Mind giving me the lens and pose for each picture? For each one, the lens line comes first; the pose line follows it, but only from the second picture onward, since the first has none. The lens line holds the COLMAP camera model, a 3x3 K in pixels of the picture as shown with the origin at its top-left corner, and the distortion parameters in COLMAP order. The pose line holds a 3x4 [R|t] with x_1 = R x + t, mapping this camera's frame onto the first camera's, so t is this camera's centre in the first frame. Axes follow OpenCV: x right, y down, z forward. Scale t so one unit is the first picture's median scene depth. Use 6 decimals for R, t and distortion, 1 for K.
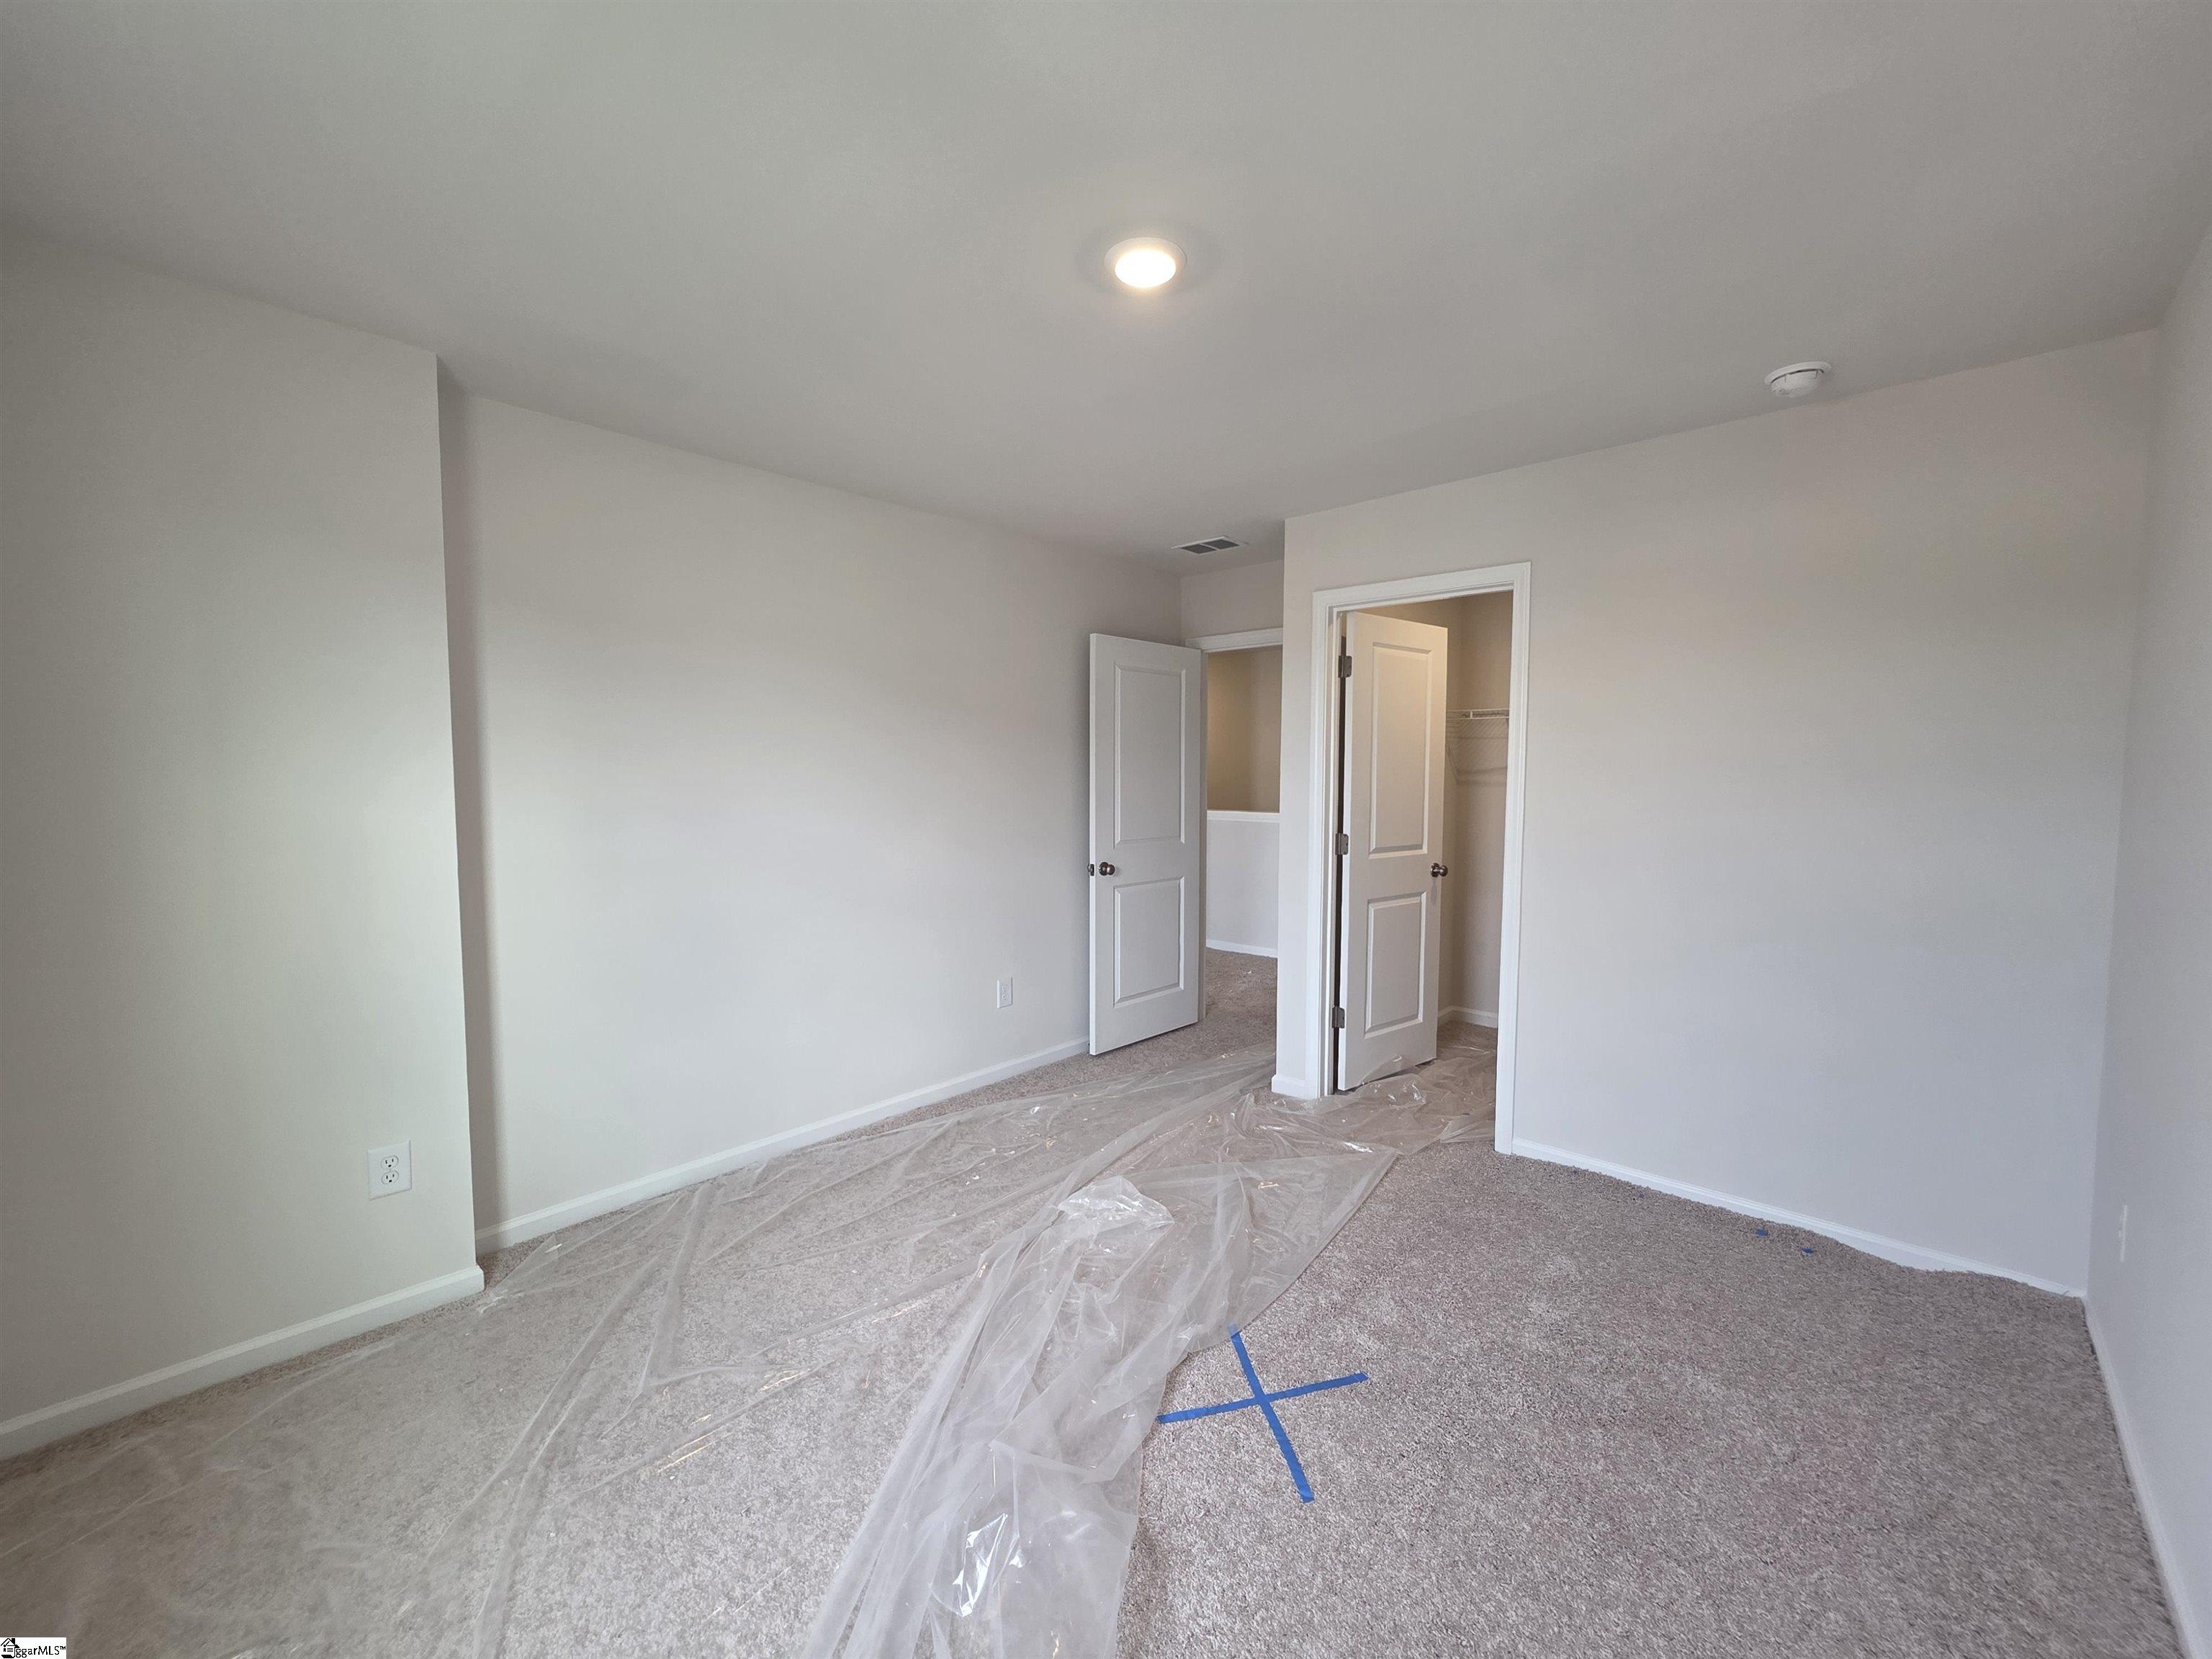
lens RADIAL K [[883.2, 0, 1098.6], [0, 883.2, 827.3], [0, 0, 1]] dist [0.001948, 0.000120]
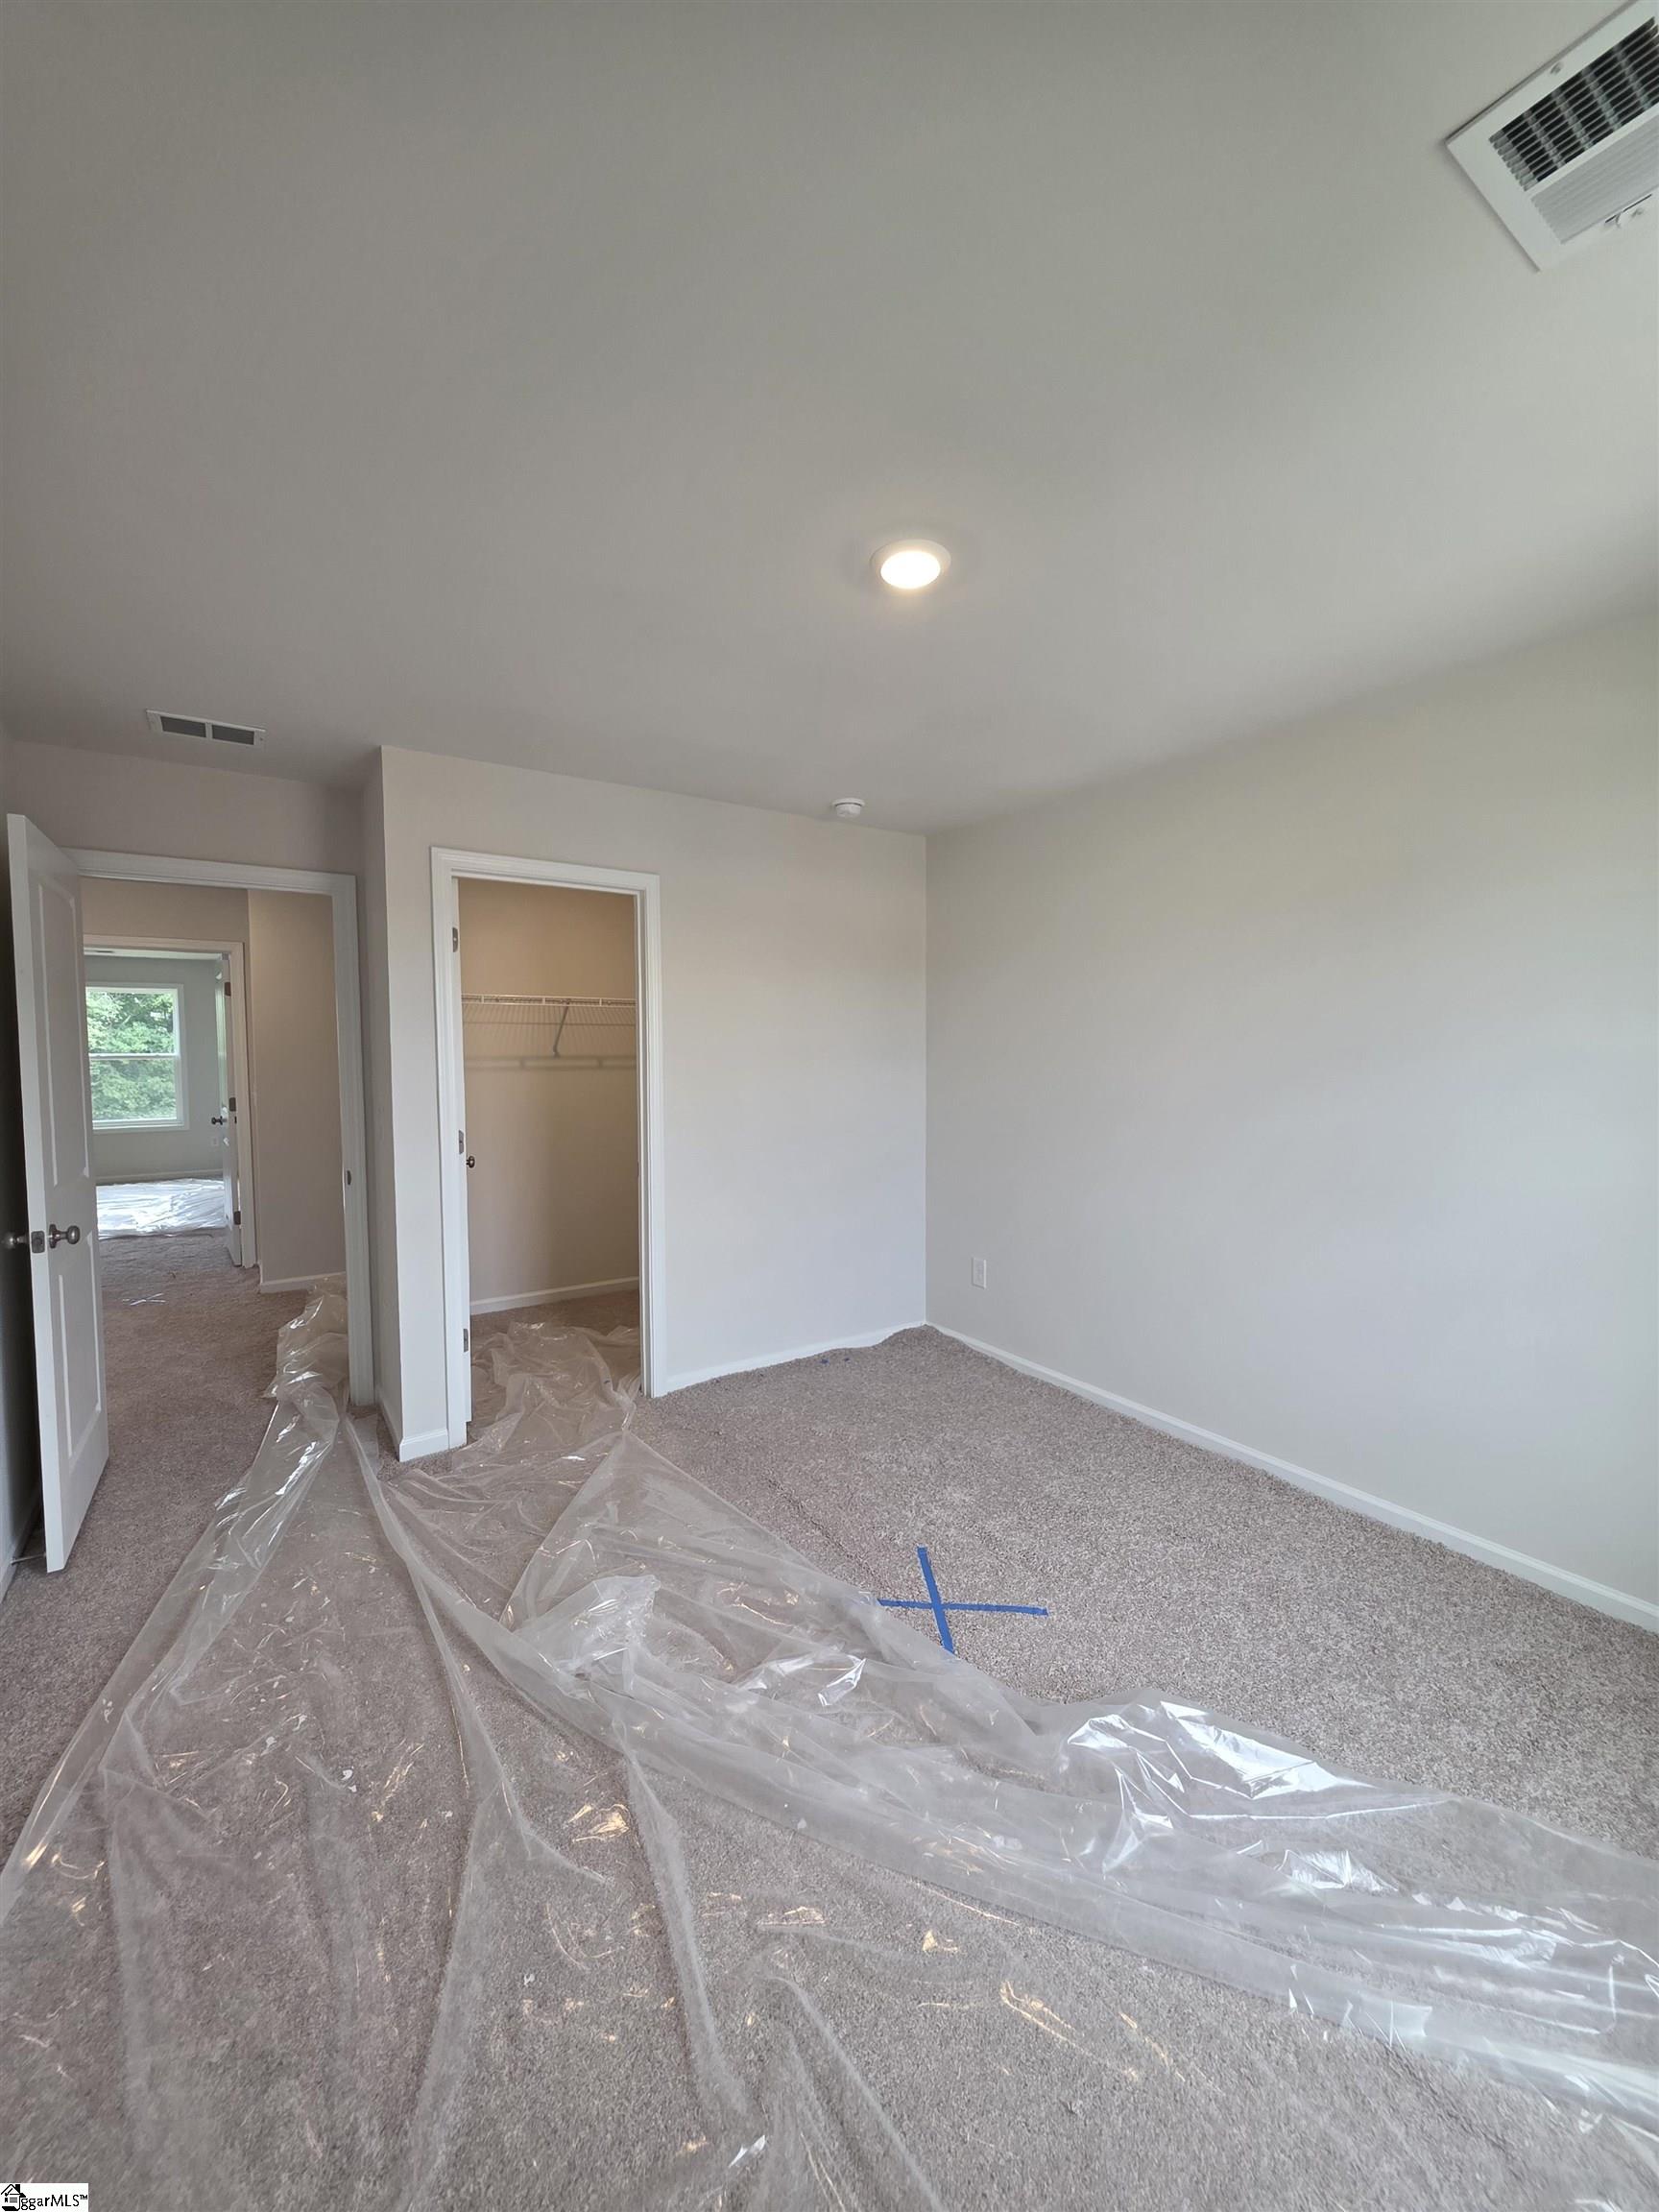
lens RADIAL K [[883.2, 0, 827.8], [0, 883.2, 1097.2], [0, 0, 1]] dist [0.001948, 0.000120]
pose [[0.239942, -0.057298, 0.969095, -0.697171], [0.066604, 0.996876, 0.042449, -0.055061], [-0.968500, 0.054361, 0.243009, 0.616746]]
